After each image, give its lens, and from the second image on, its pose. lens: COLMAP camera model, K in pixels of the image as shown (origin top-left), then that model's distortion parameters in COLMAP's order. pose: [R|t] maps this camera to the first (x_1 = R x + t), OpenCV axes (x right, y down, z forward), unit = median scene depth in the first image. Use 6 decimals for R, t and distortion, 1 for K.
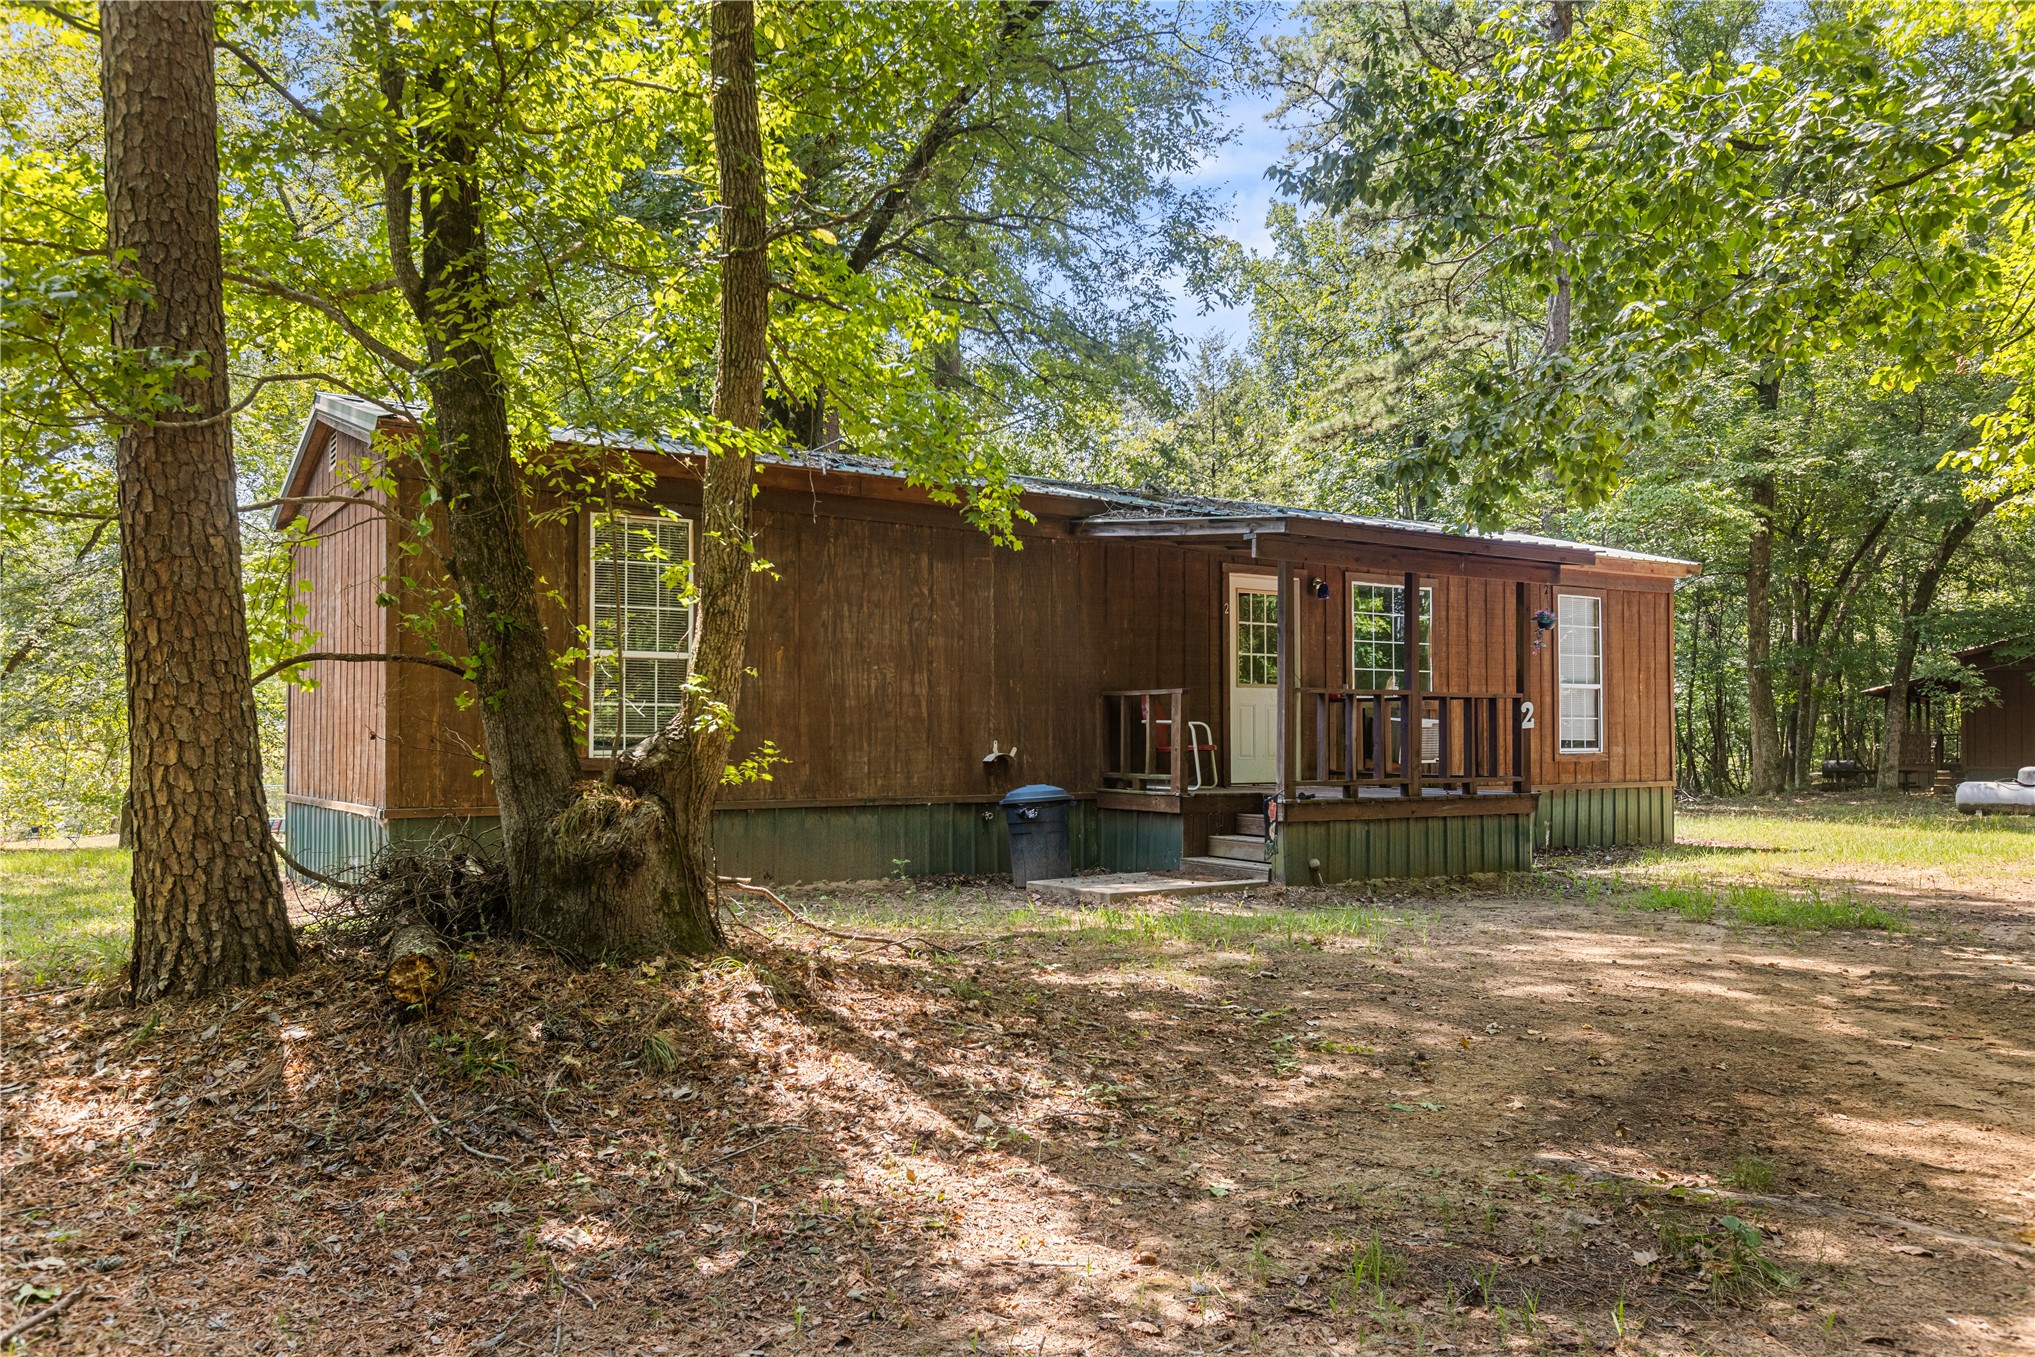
lens RADIAL K [[1411.3, 0, 1017.5], [0, 1411.3, 678.5], [0, 0, 1]] dist [-0.054901, -0.000857]
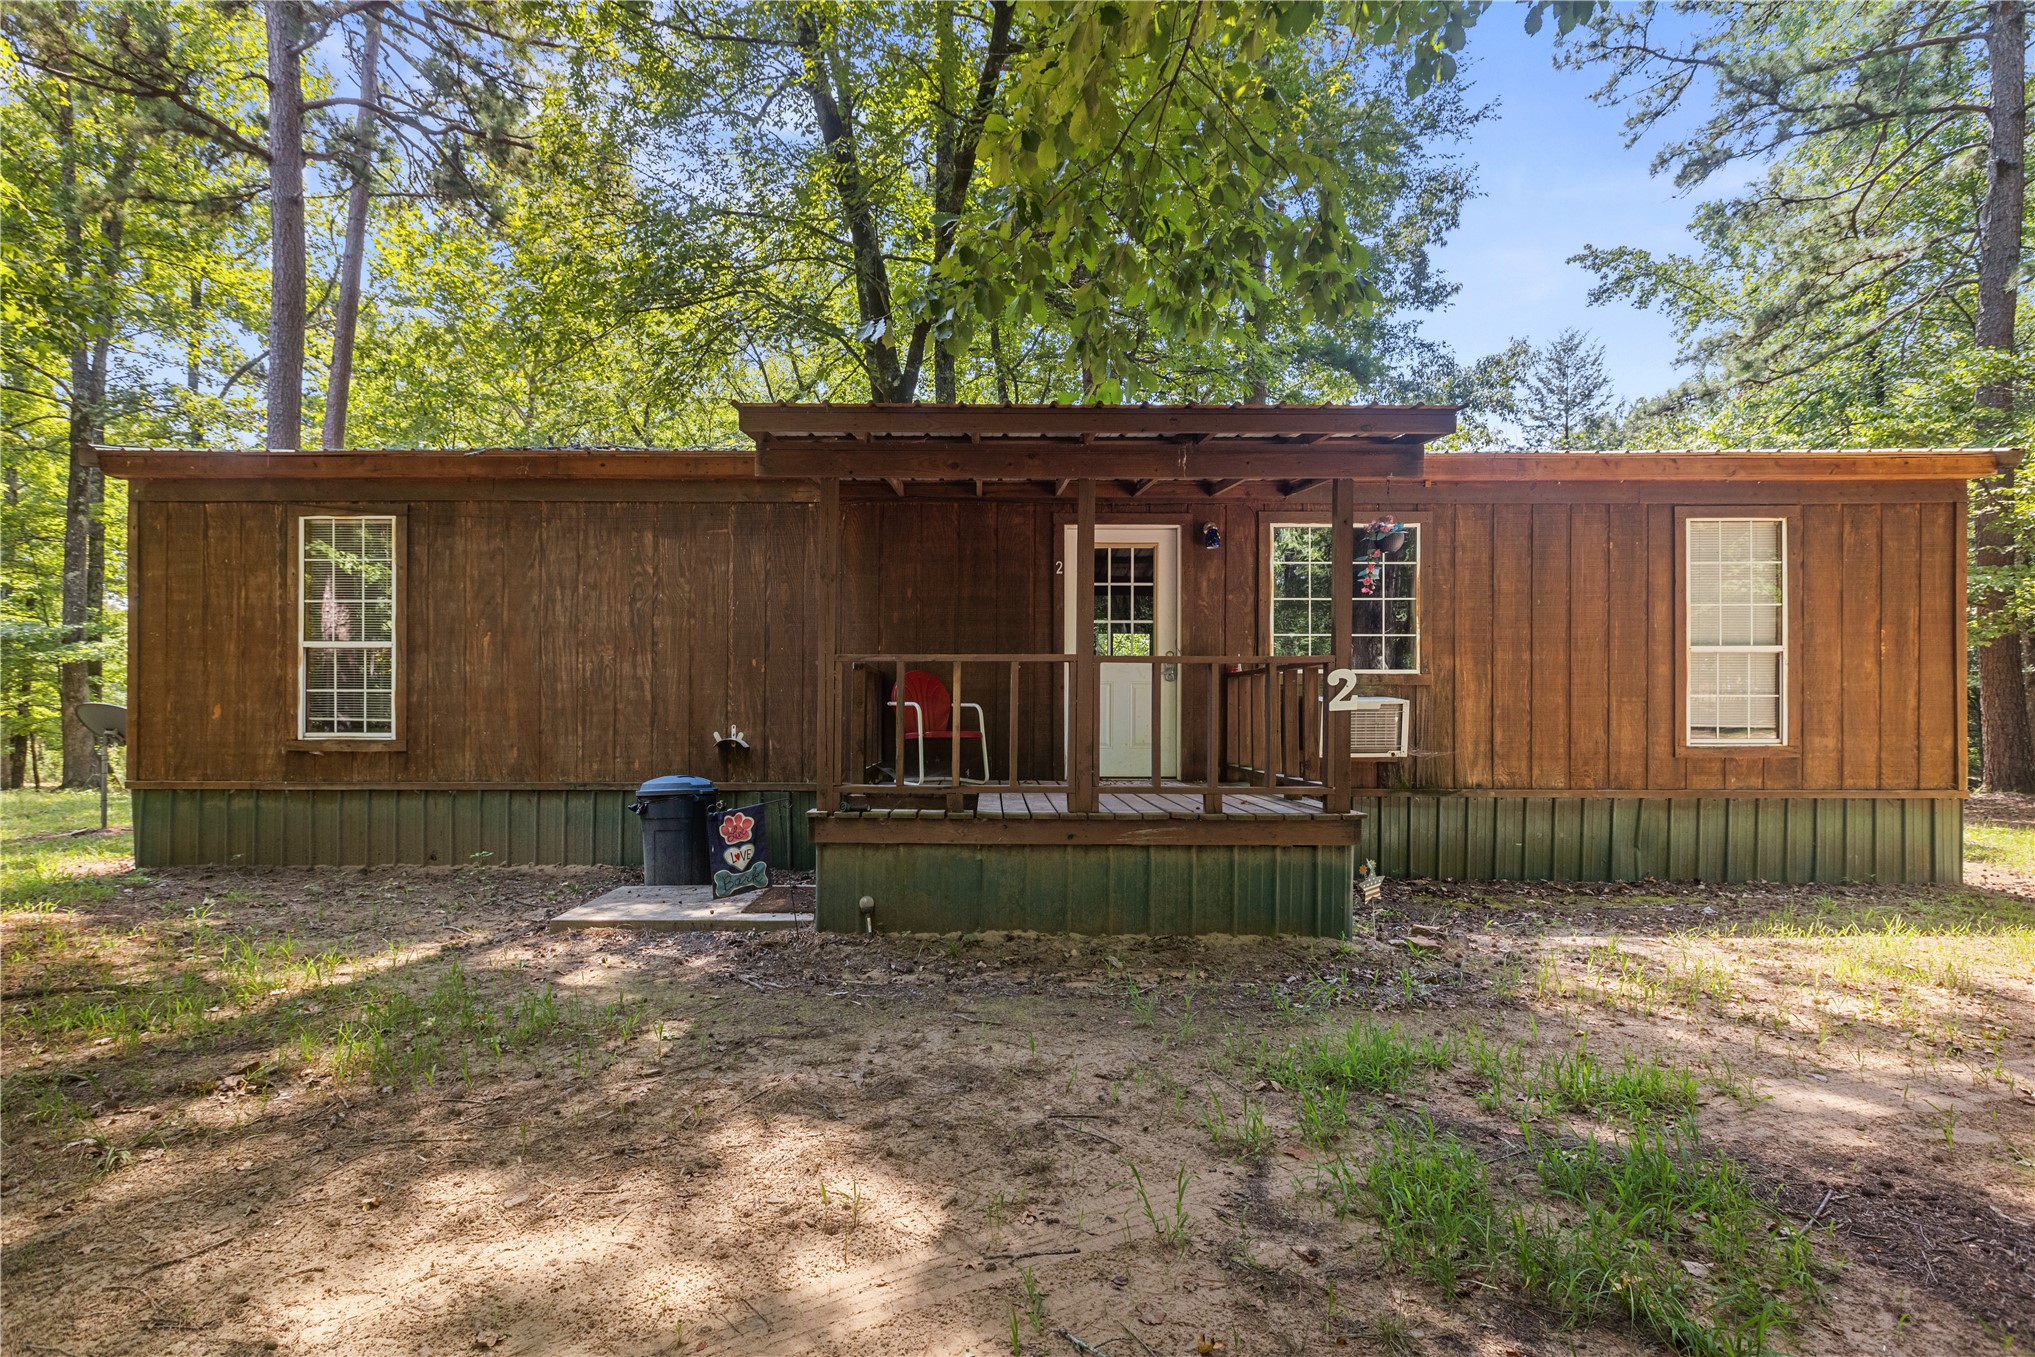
lens RADIAL K [[927.4, 0, 1017.5], [0, 927.4, 678.5], [0, 0, 1]] dist [-0.000009, 0.000210]
pose [[0.845517, -0.020017, -0.533572, 0.482890], [0.020919, 0.999772, -0.004358, 0.020570], [0.533538, -0.007477, 0.845743, 0.592785]]
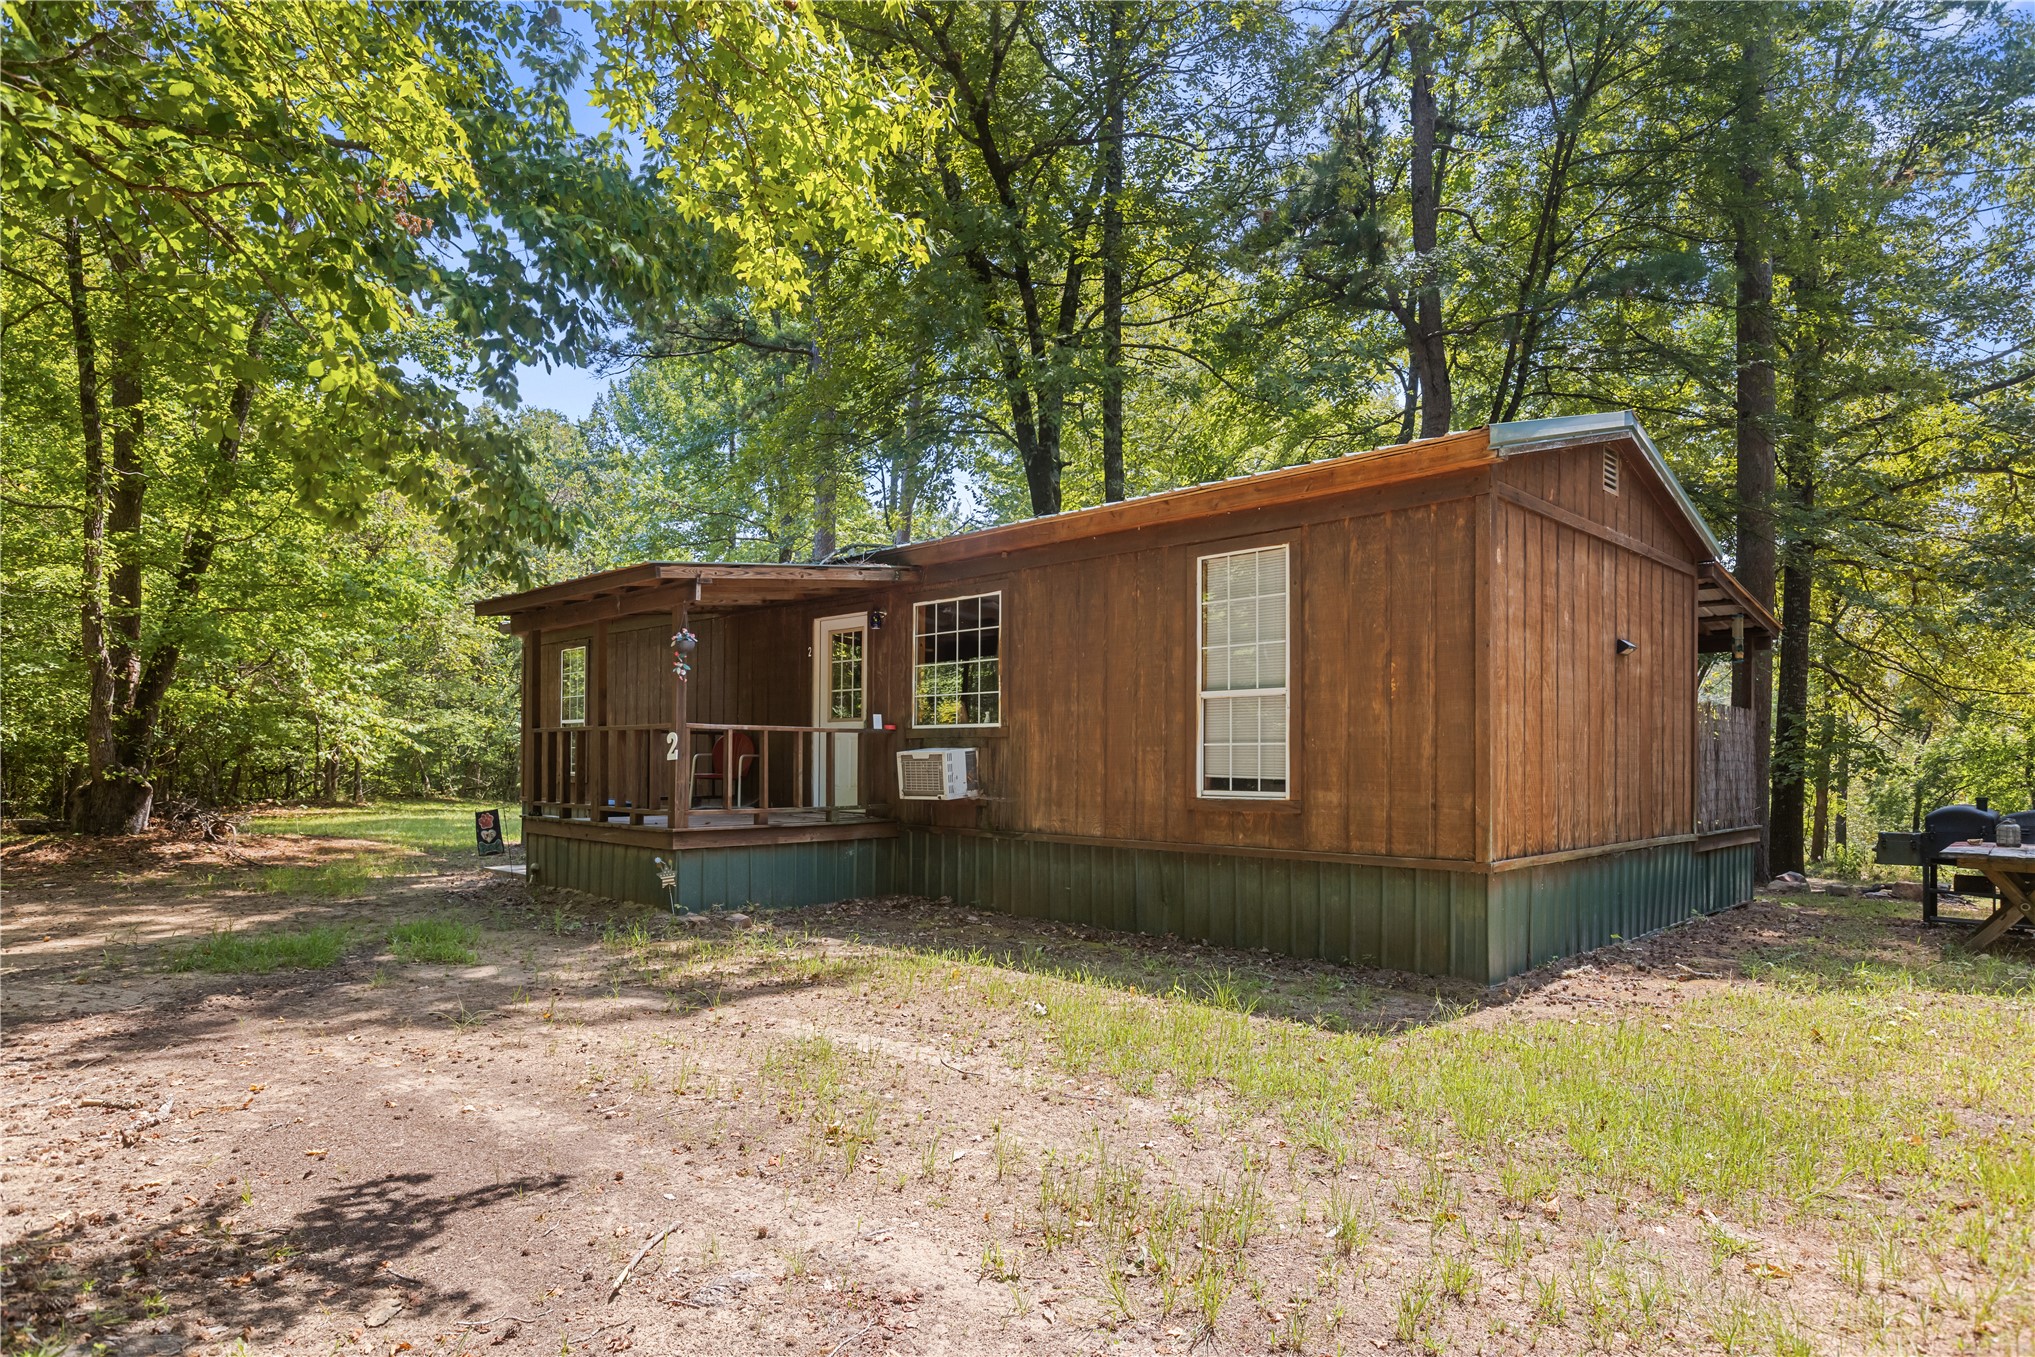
lens RADIAL K [[1186.9, 0, 1017.5], [0, 1186.9, 678.5], [0, 0, 1]] dist [0.002122, 0.000094]
pose [[0.247136, -0.071667, -0.966327, 1.243040], [0.034264, 0.997284, -0.065200, 0.042442], [0.968375, -0.016997, 0.248920, 1.070709]]
